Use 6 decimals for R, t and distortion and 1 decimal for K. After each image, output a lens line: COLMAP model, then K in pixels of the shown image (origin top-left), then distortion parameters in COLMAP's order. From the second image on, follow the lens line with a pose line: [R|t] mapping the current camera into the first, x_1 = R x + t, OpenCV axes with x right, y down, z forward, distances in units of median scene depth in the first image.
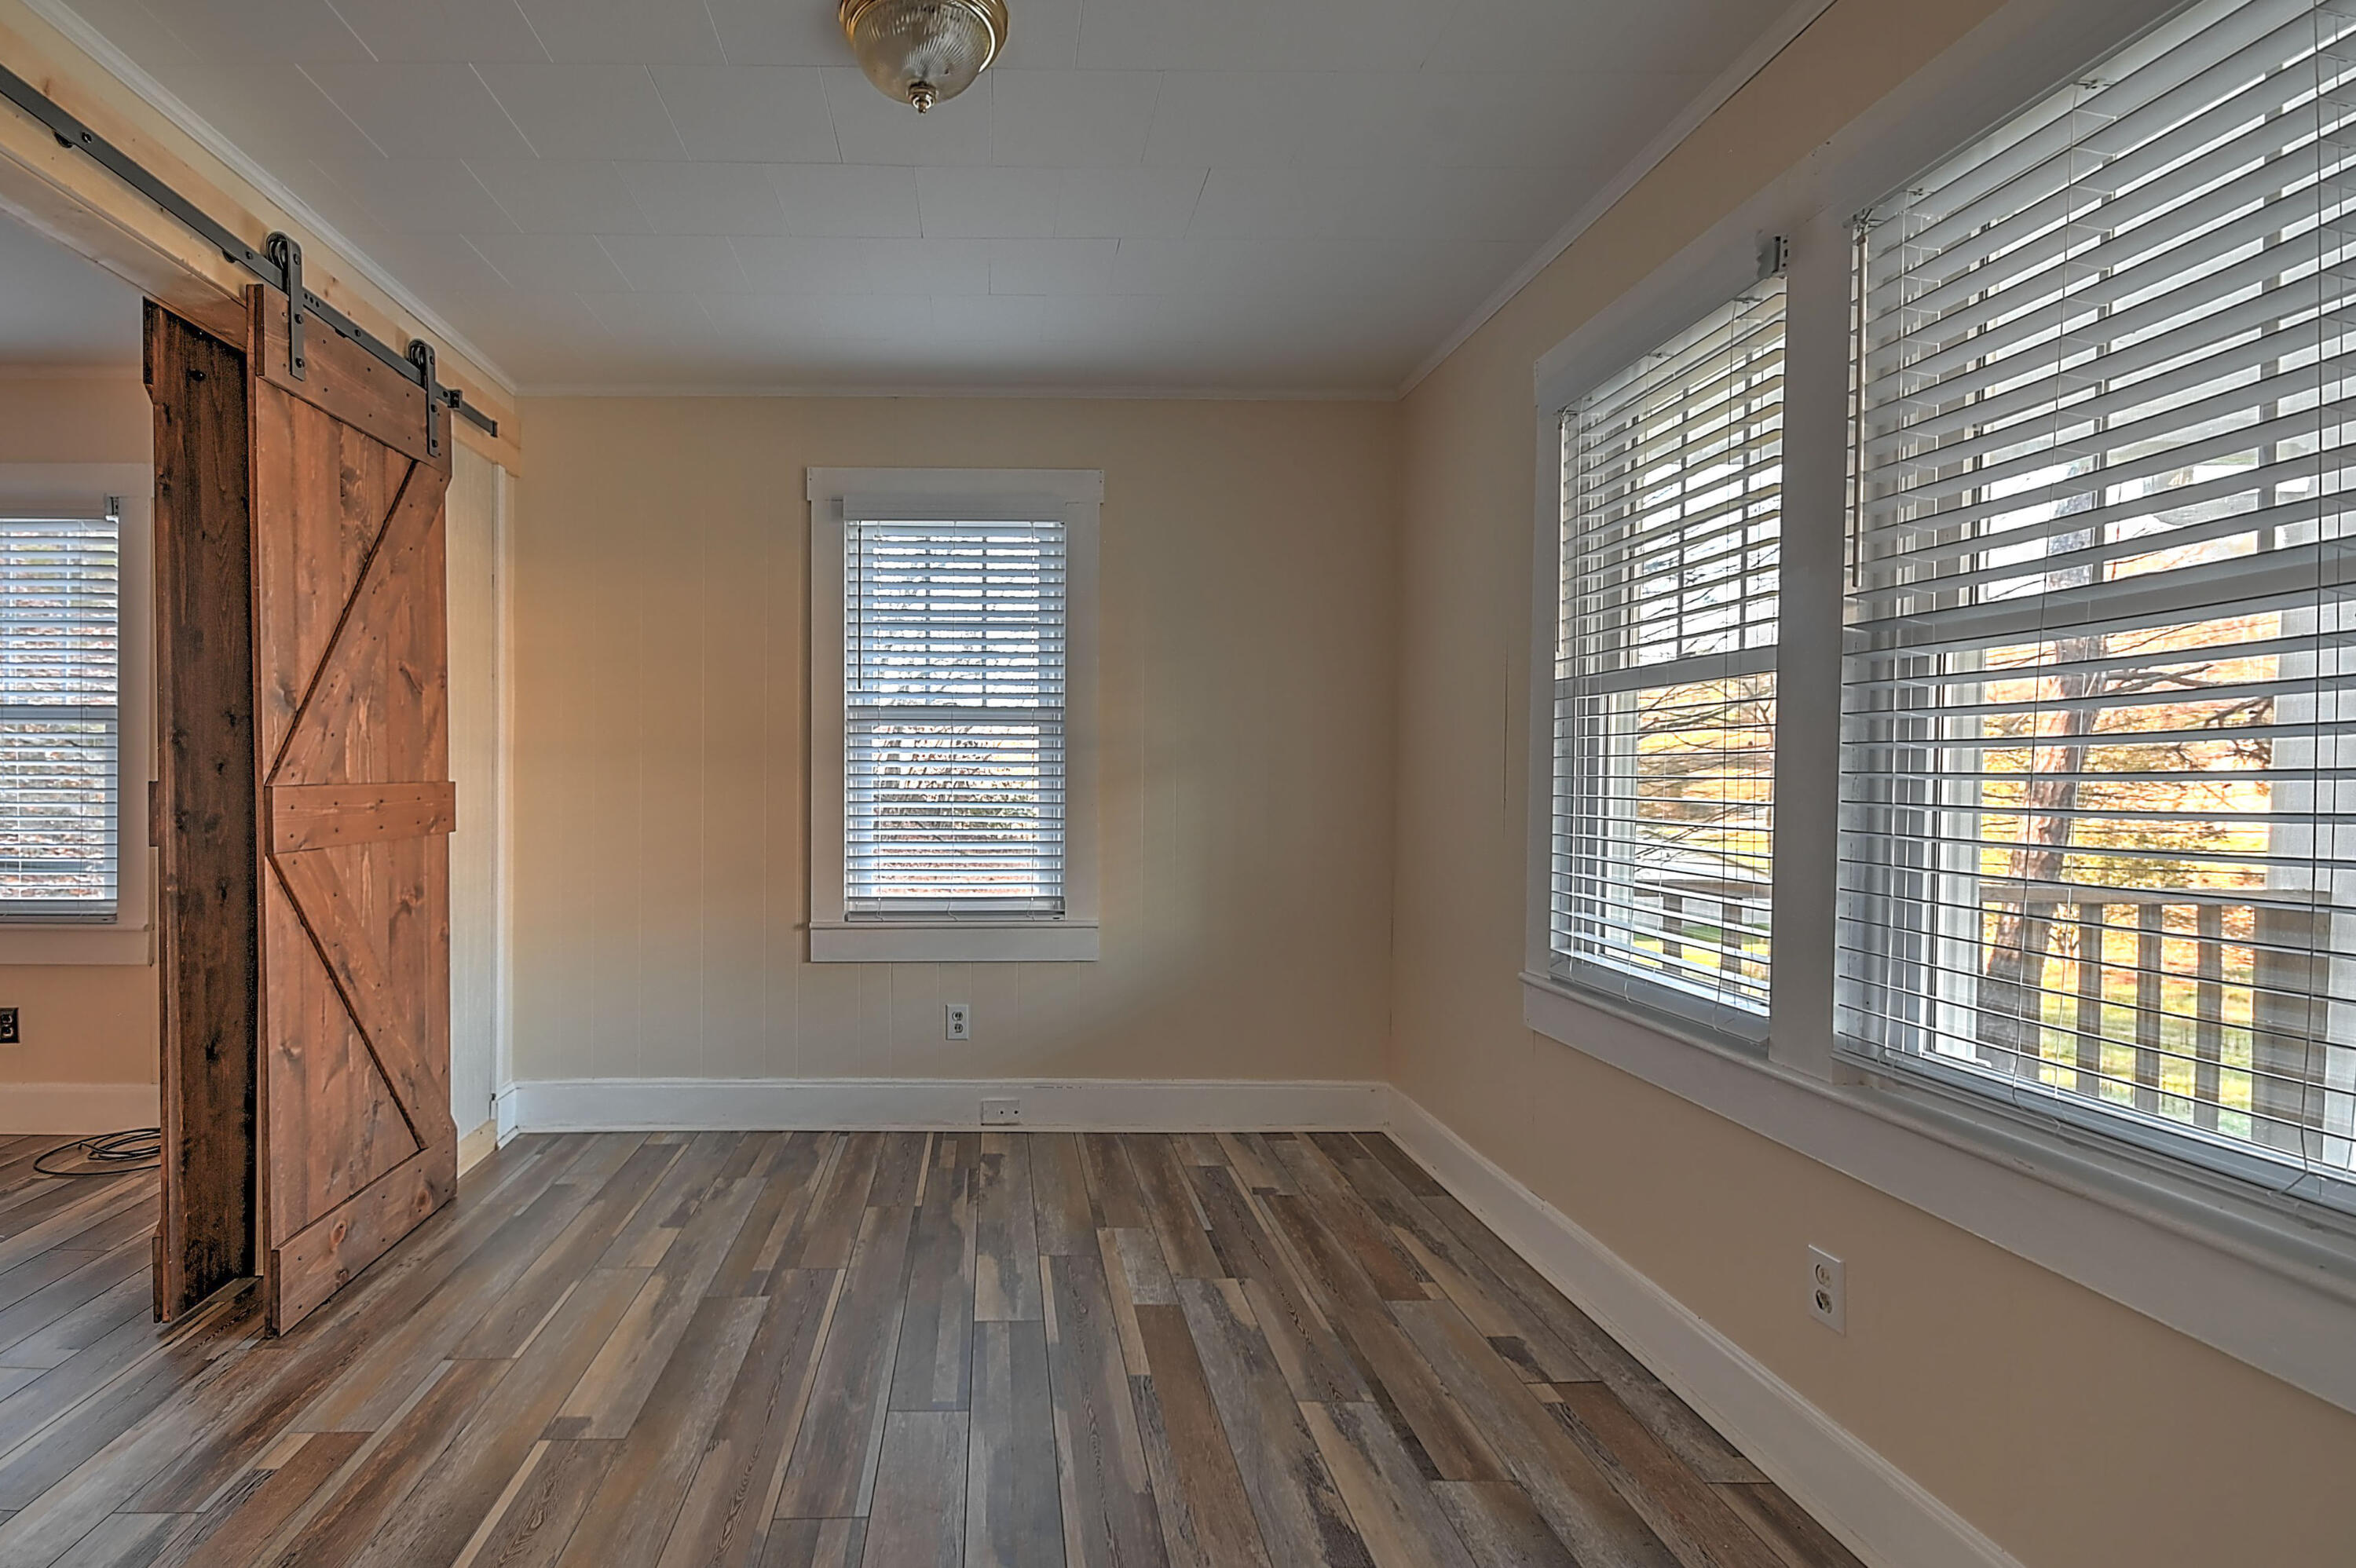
lens RADIAL K [[1038.4, 0, 1096.1], [0, 1038.4, 795.8], [0, 0, 1]] dist [-0.005339, -0.000047]
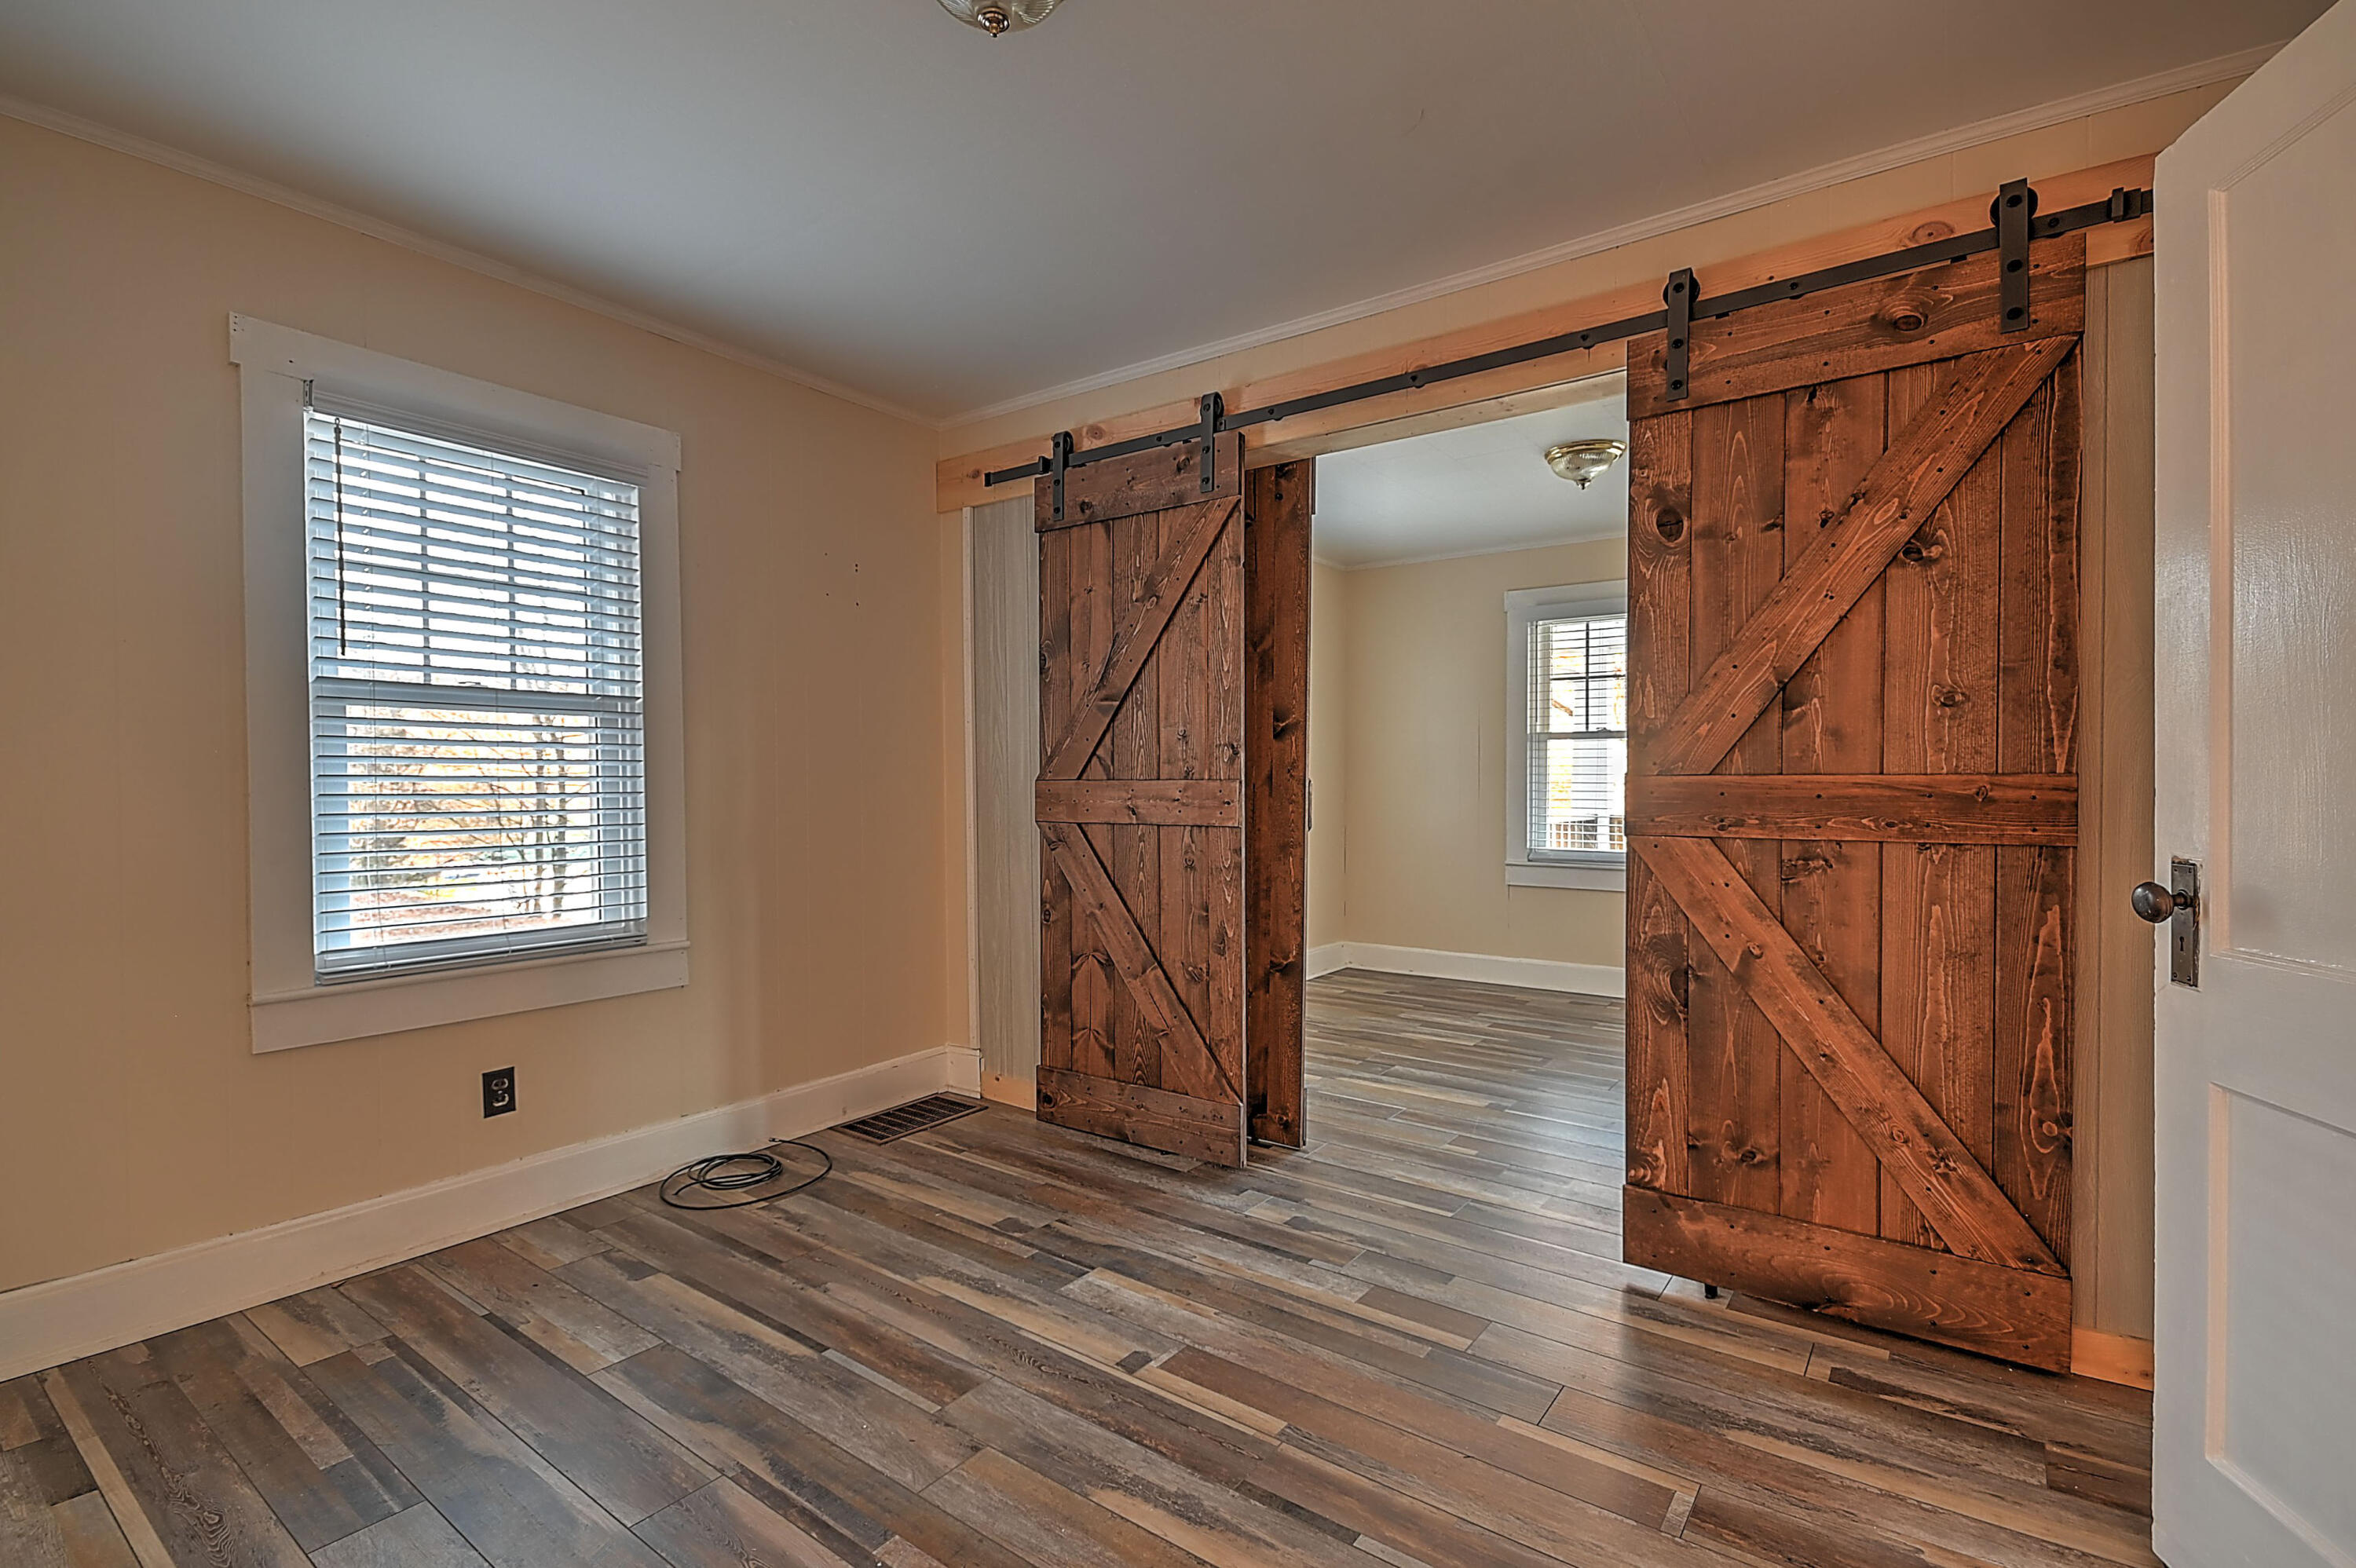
lens RADIAL K [[1047.6, 0, 1262.8], [0, 1047.6, 784.4], [0, 0, 1]] dist [0.004095, -0.002049]
pose [[0.616078, -0.027399, 0.787208, -1.739548], [0.034353, 0.999379, 0.007899, 0.021894], [-0.786936, 0.022177, 0.616636, 0.147241]]
